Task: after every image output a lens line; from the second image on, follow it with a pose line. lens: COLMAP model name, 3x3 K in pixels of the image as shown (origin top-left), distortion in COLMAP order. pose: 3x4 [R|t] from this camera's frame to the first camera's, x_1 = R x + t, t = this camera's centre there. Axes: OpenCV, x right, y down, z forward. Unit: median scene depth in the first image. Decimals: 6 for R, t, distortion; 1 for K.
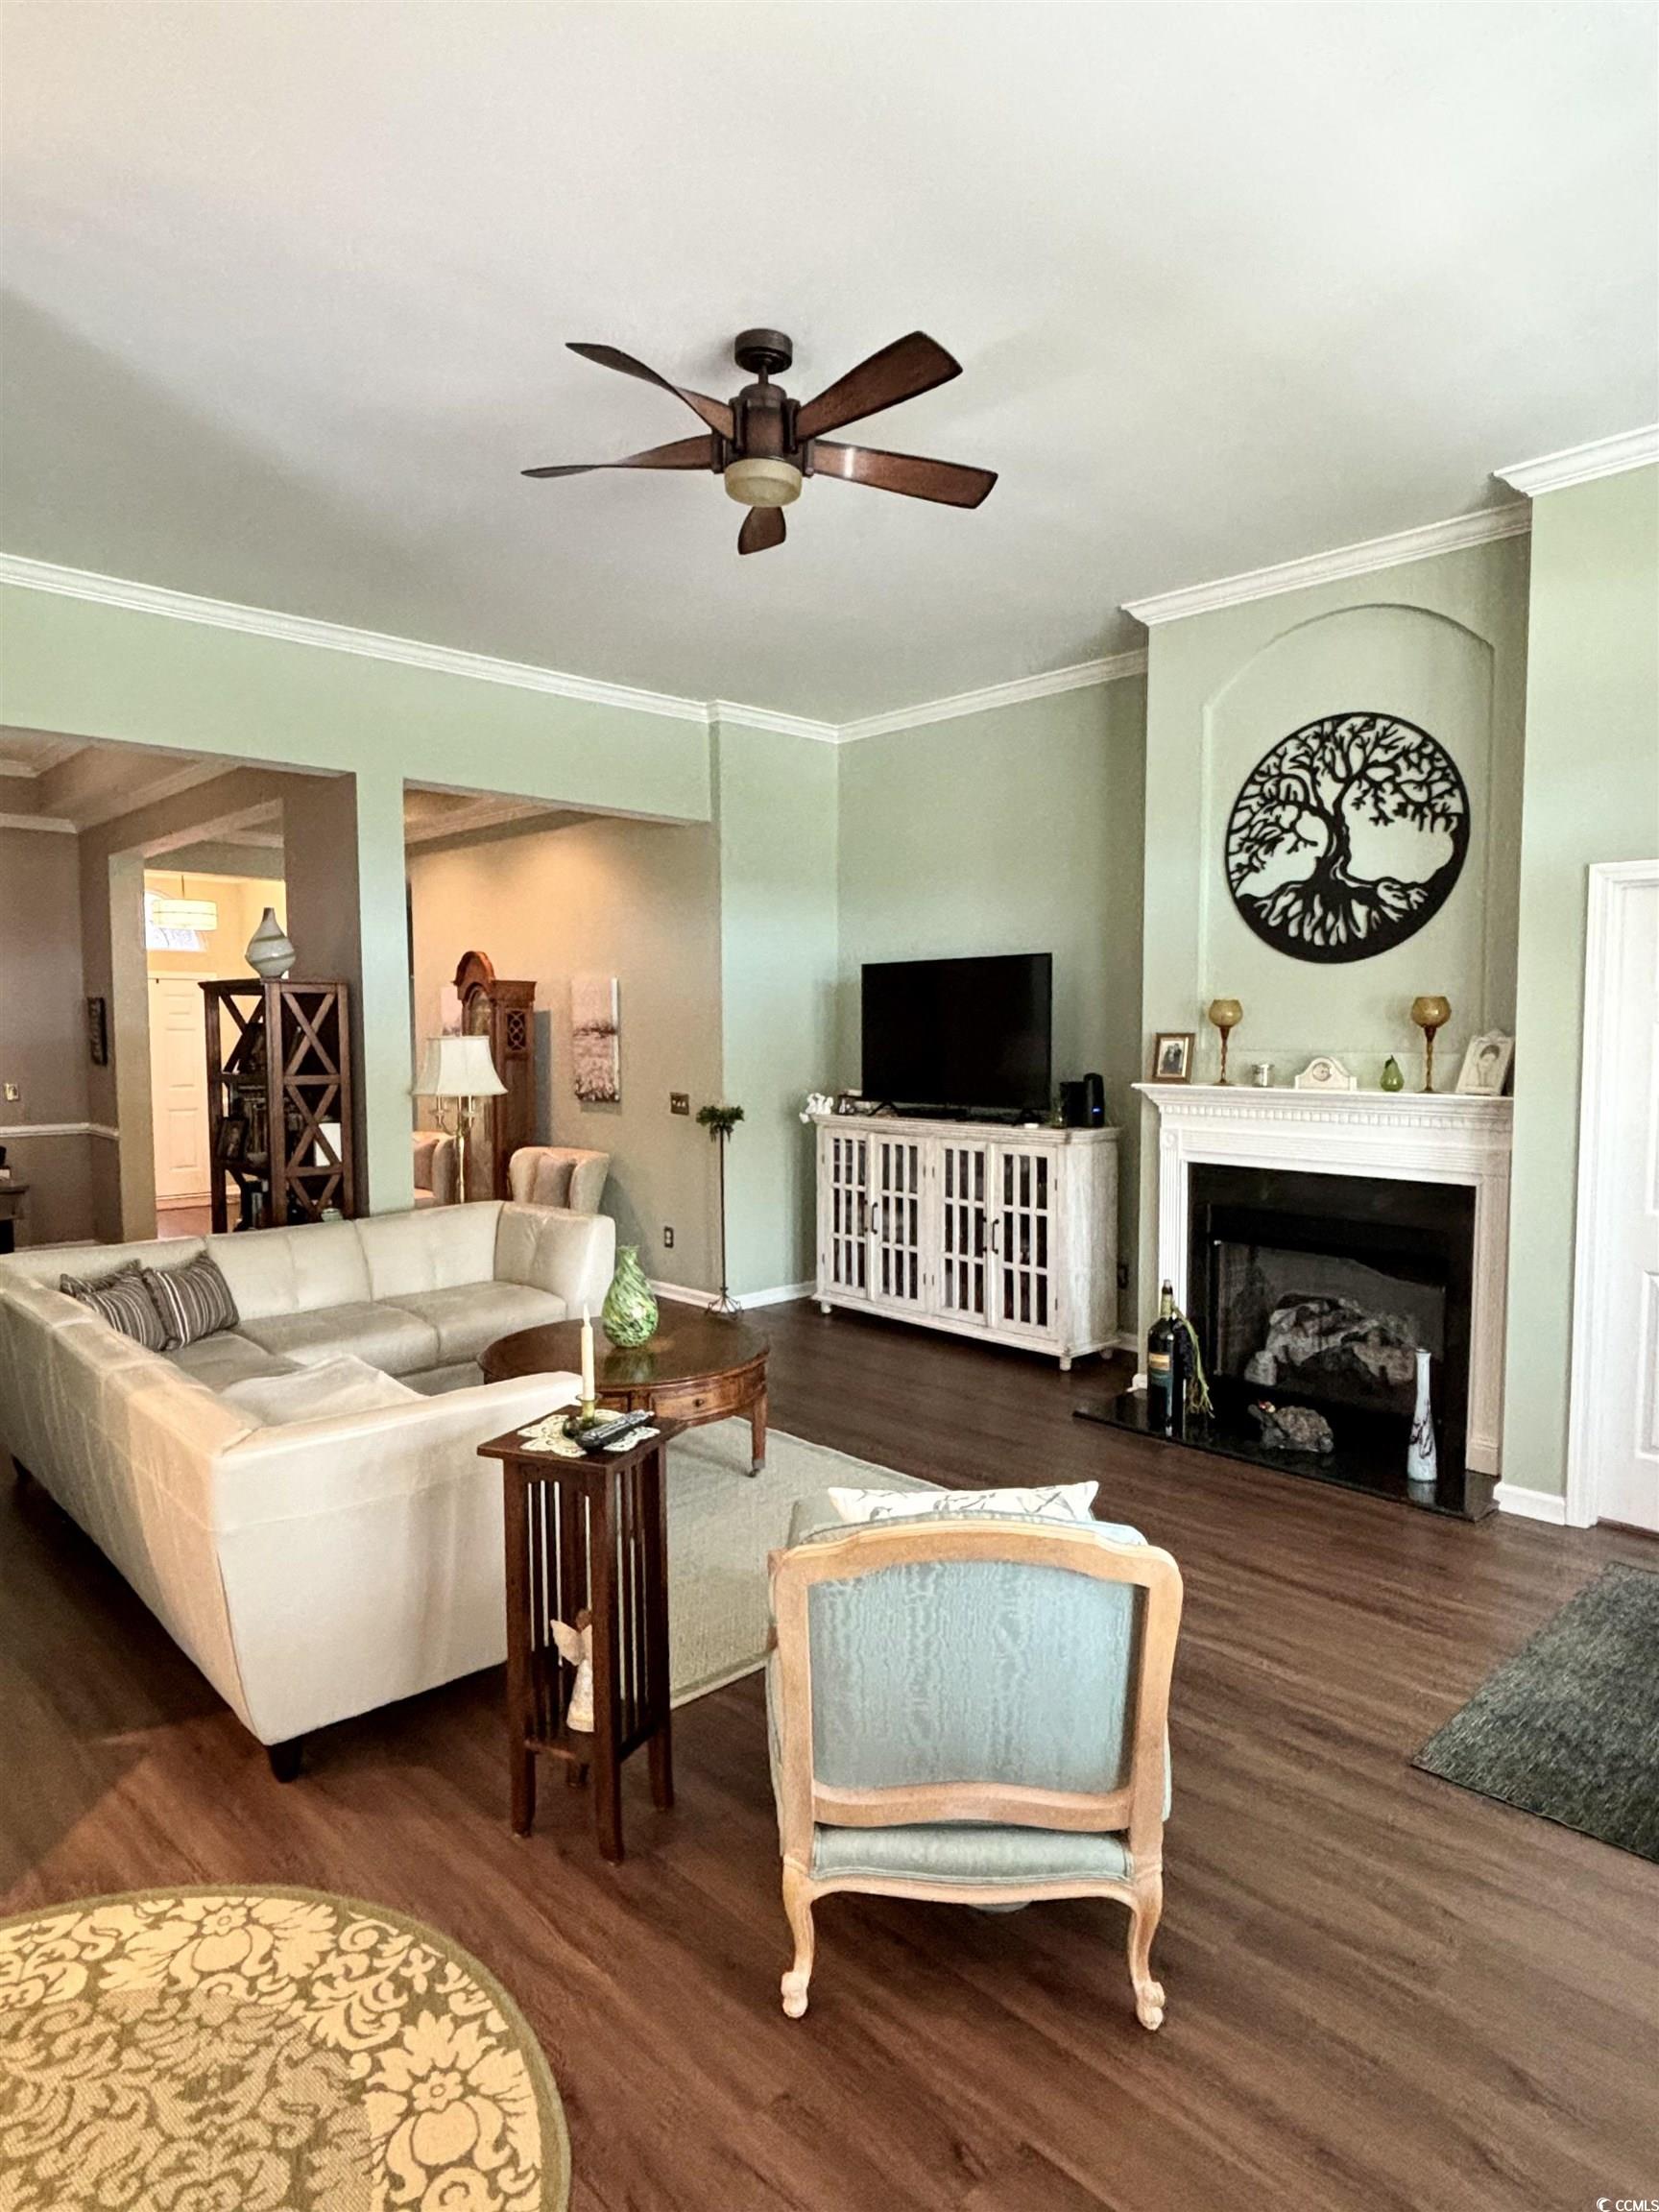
lens RADIAL K [[1270.4, 0, 823.6], [0, 1270.4, 1123.9], [0, 0, 1]] dist [0.019777, -0.006615]
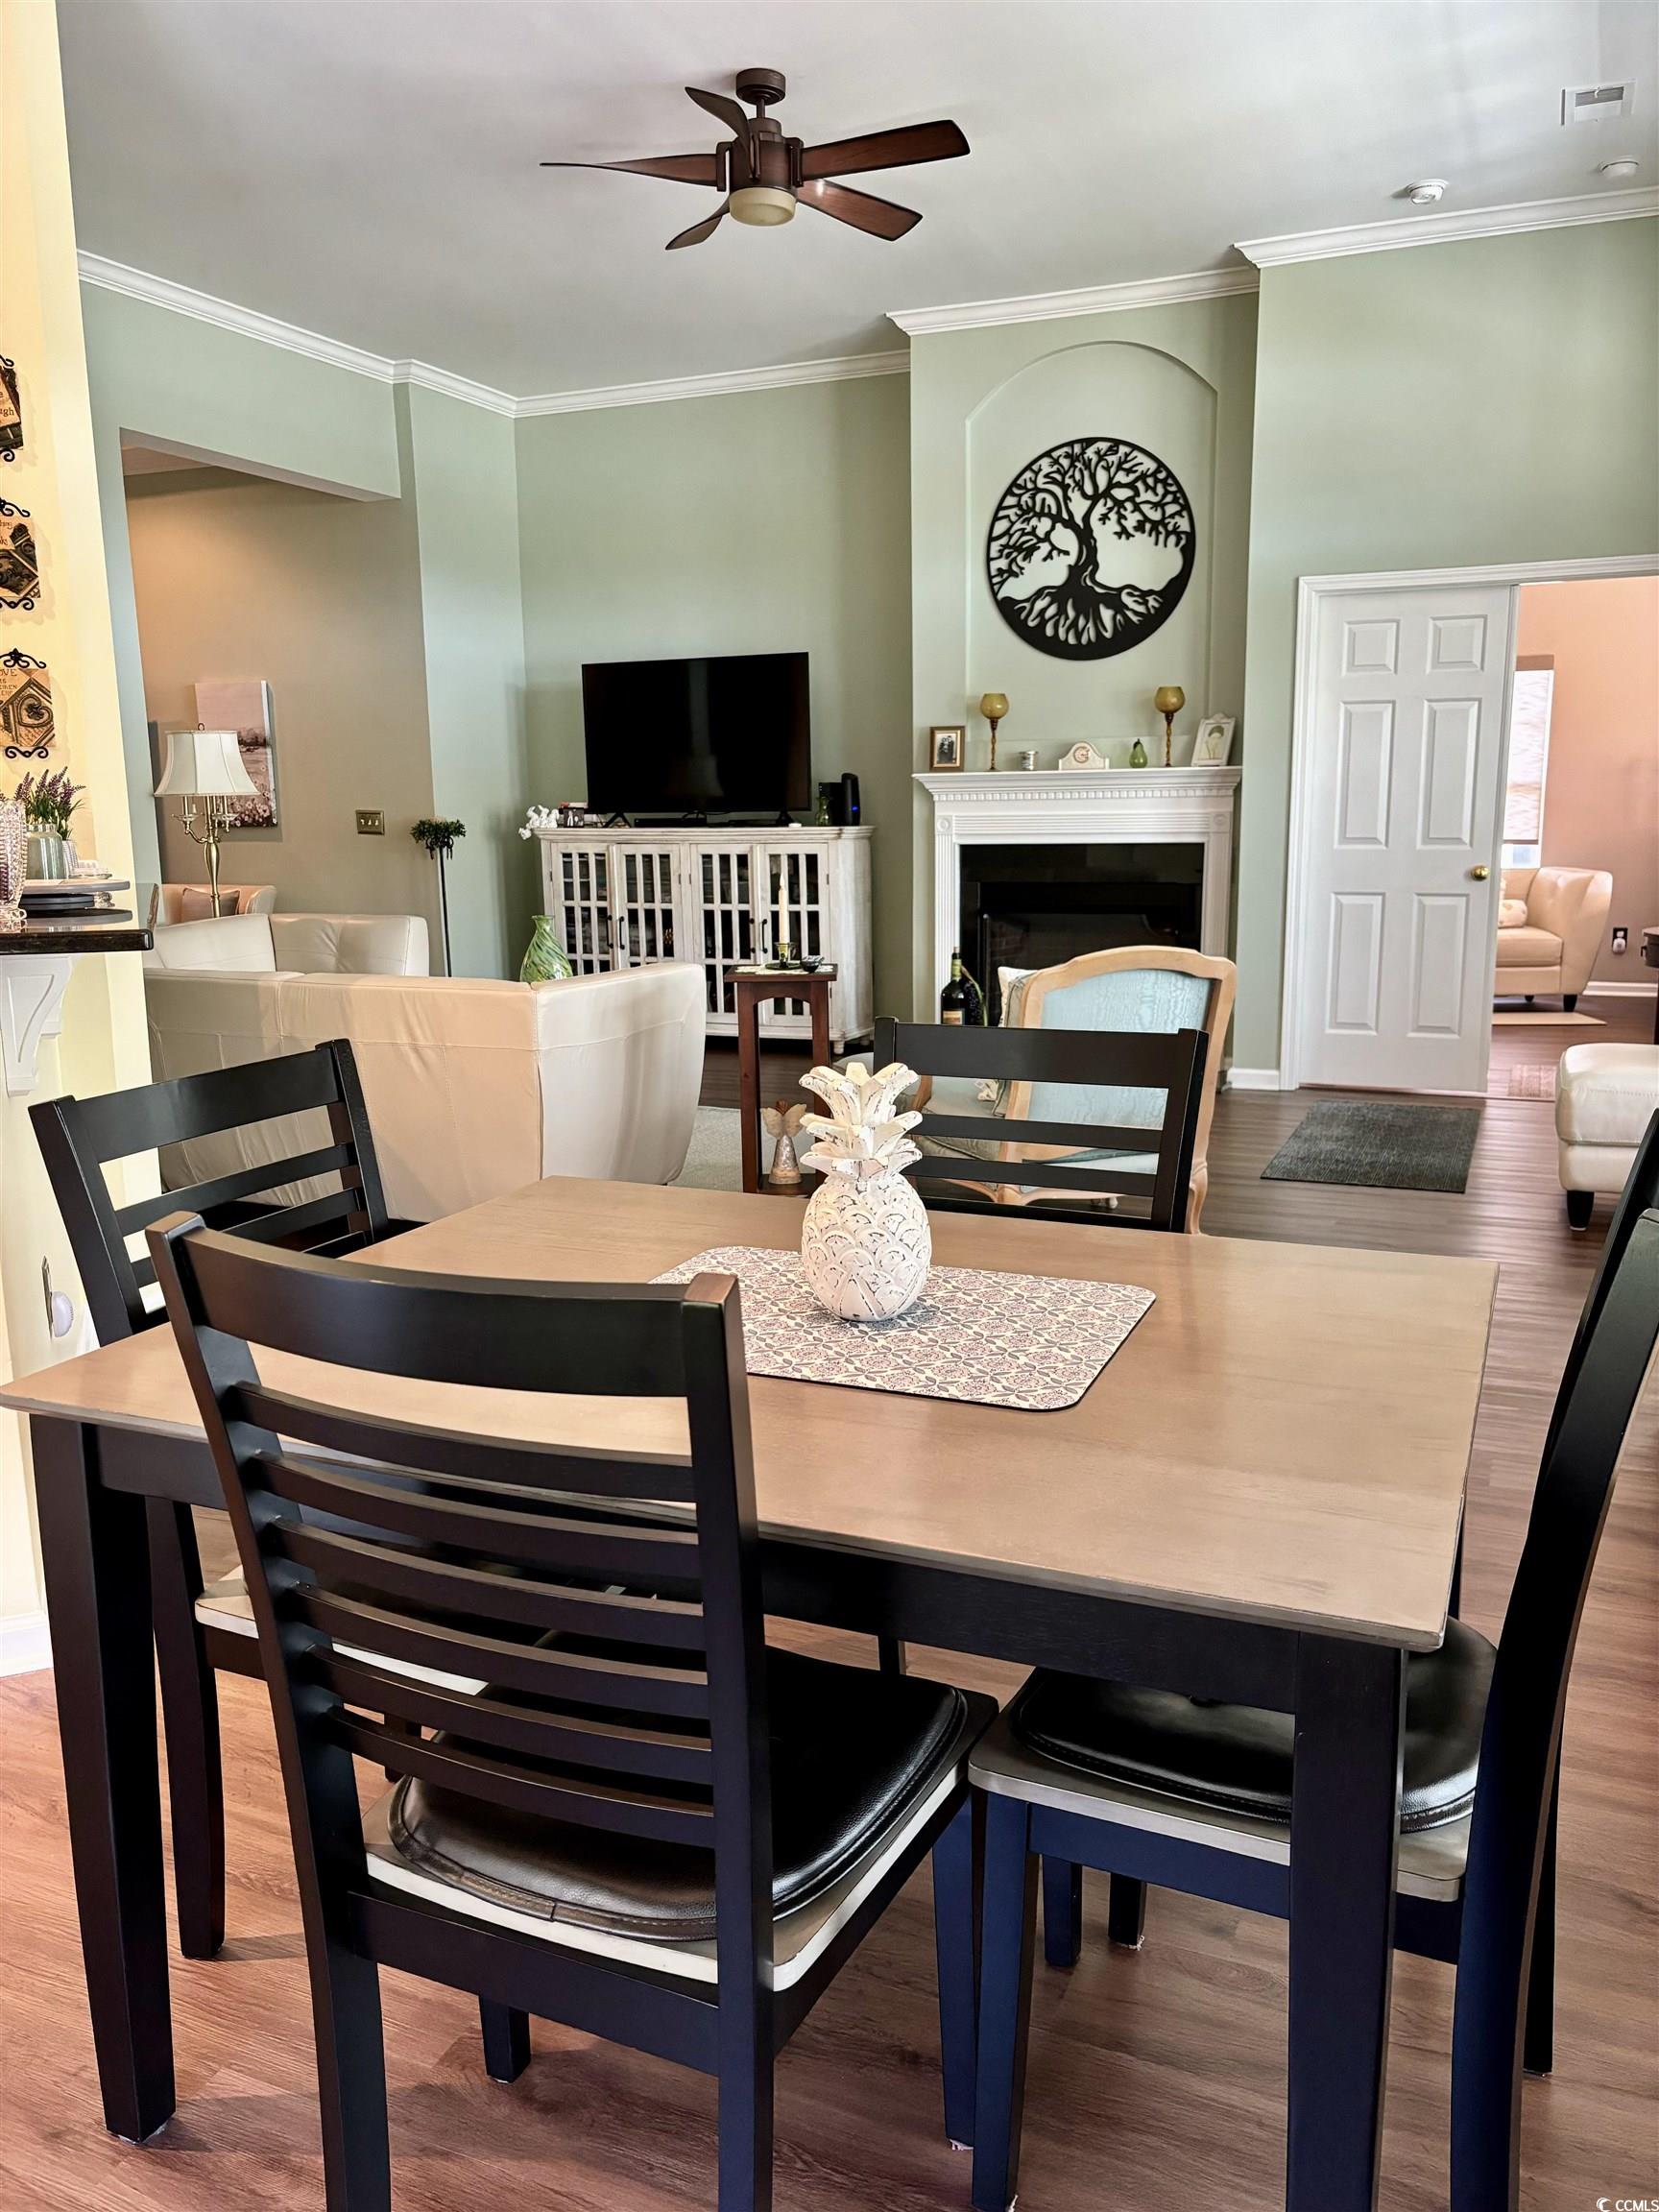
lens RADIAL K [[1688.0, 0, 846.4], [0, 1688.0, 1108.0], [0, 0, 1]] dist [0.043493, -0.032237]
pose [[0.916155, -0.079334, 0.392896, -0.417505], [0.041586, 0.993740, 0.103687, 0.104943], [-0.398662, -0.078654, 0.913719, -0.338424]]
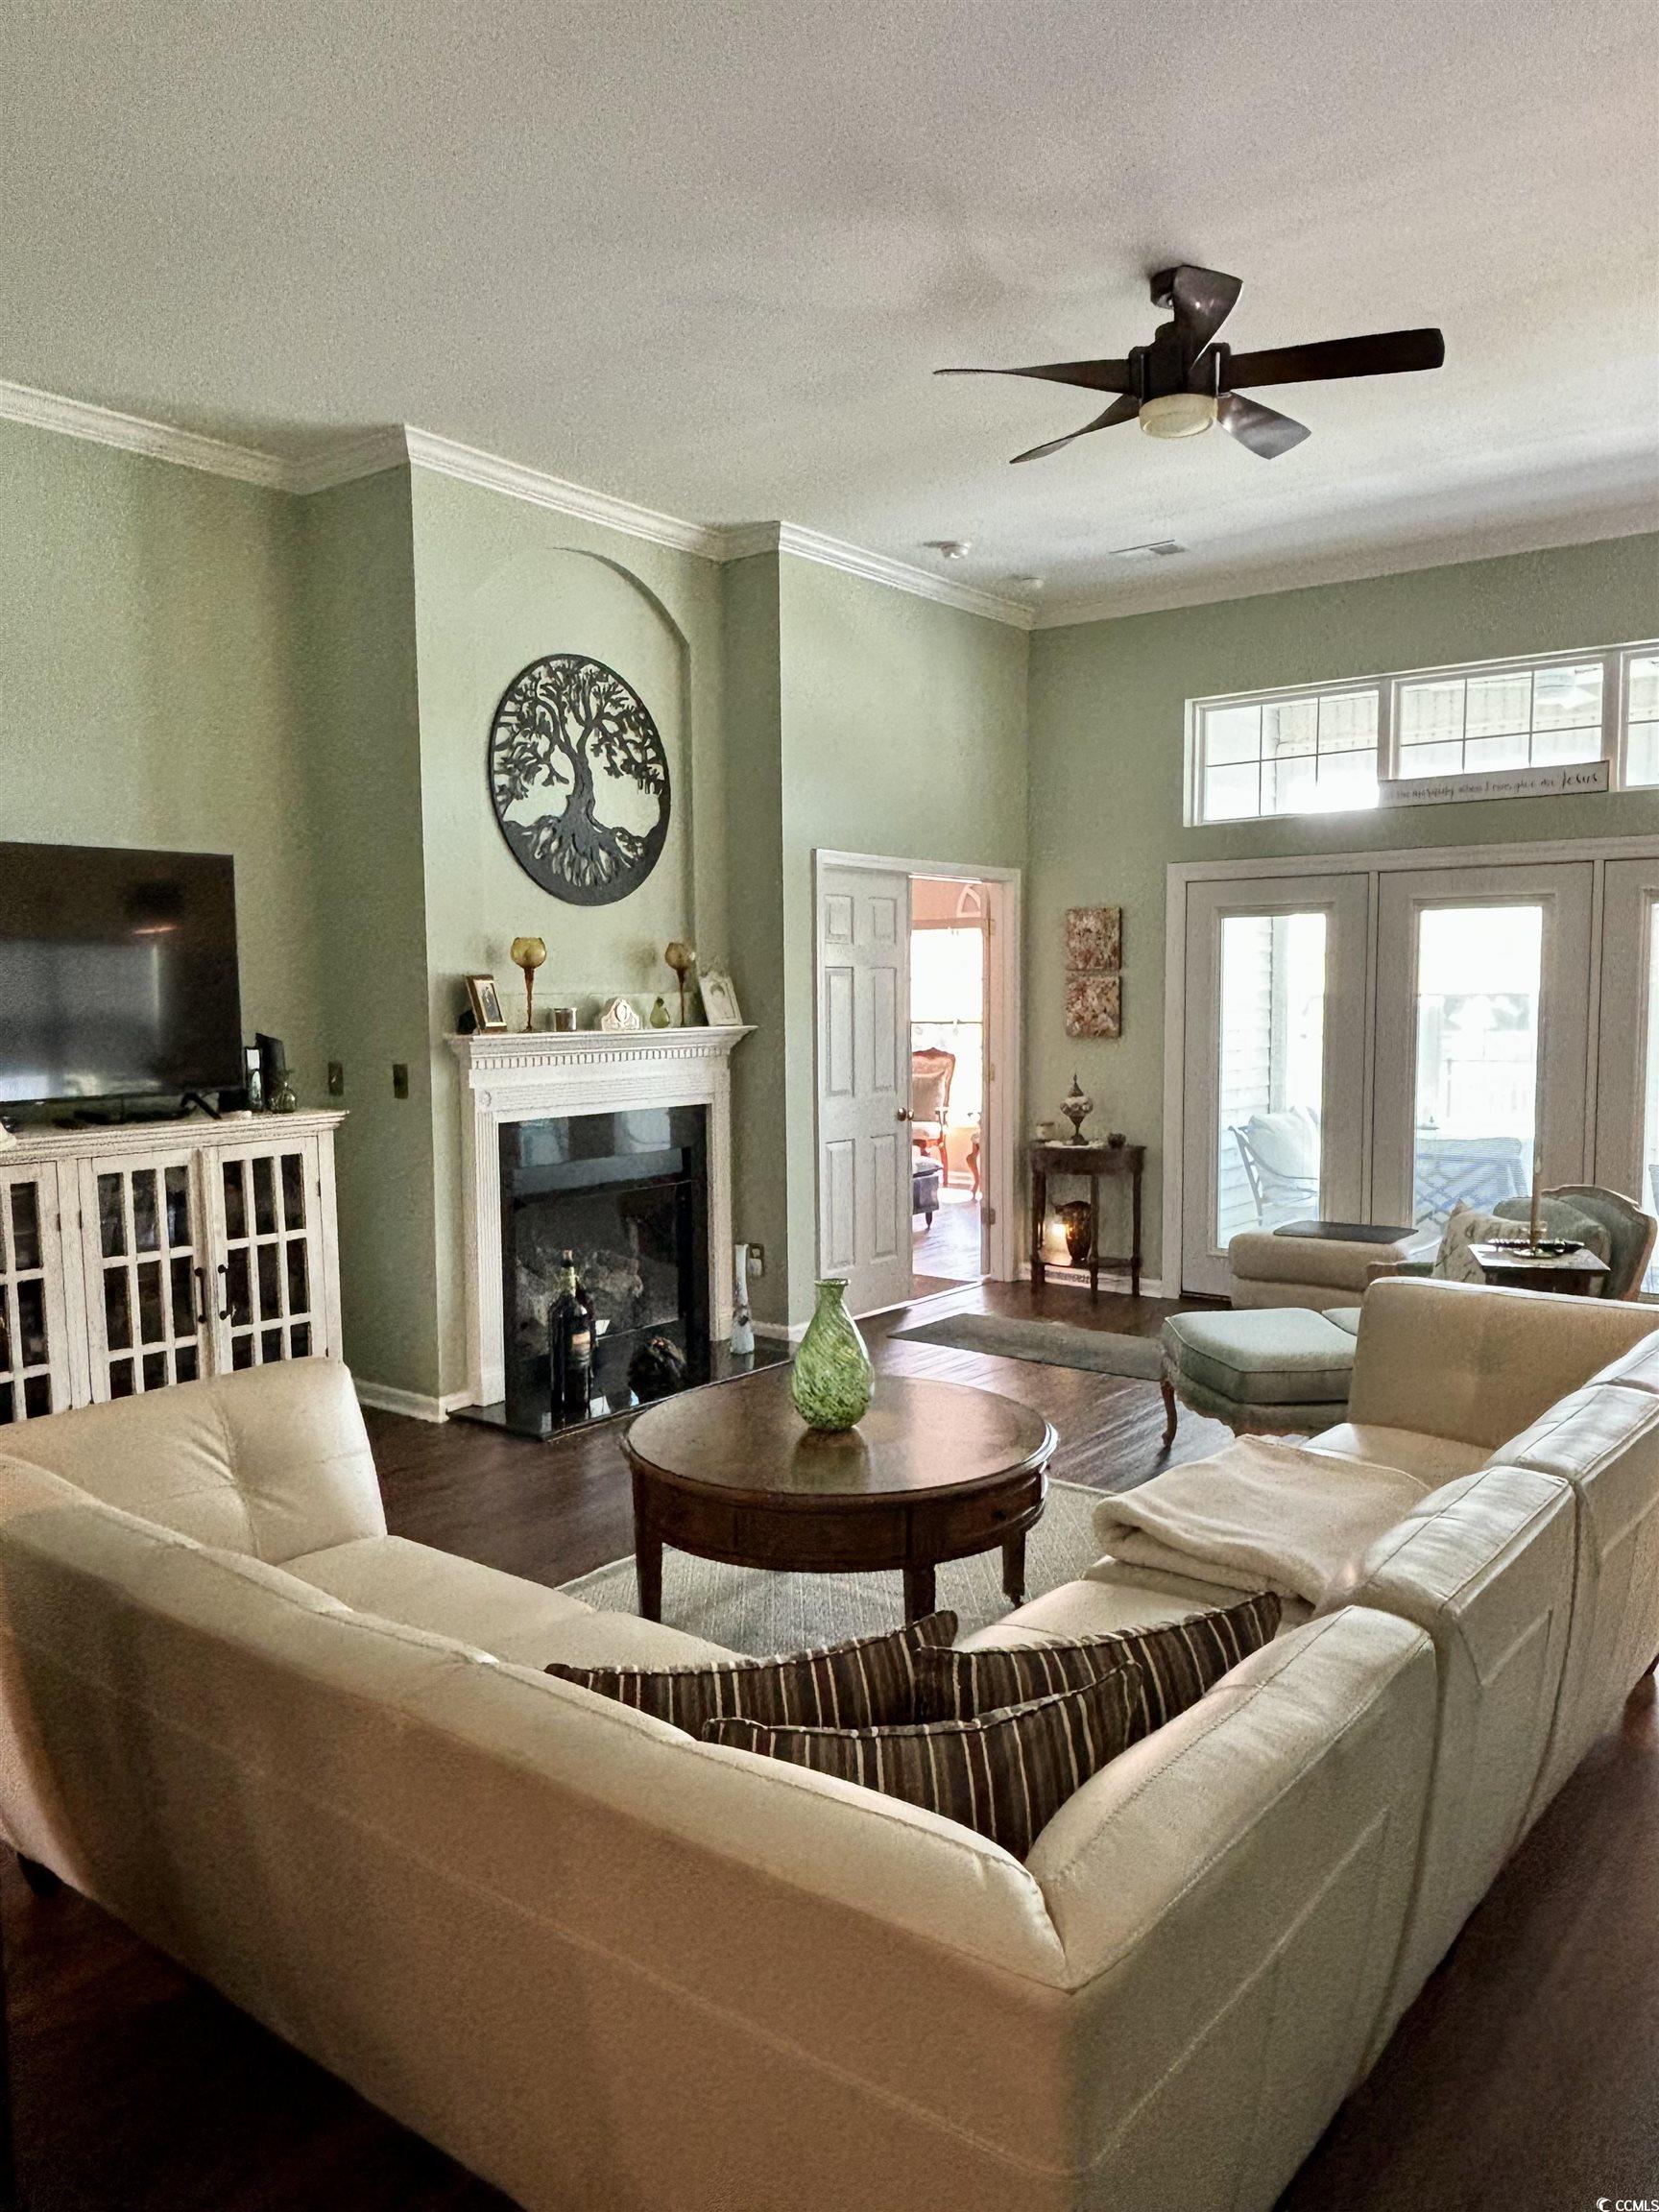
lens RADIAL K [[1560.5, 0, 821.9], [0, 1560.5, 1115.9], [0, 0, 1]] dist [0.088291, -0.000890]
pose [[-0.132327, -0.076457, 0.988253, -0.819428], [0.089869, 0.991989, 0.088779, -0.051677], [-0.987124, 0.100561, -0.124396, 0.942762]]
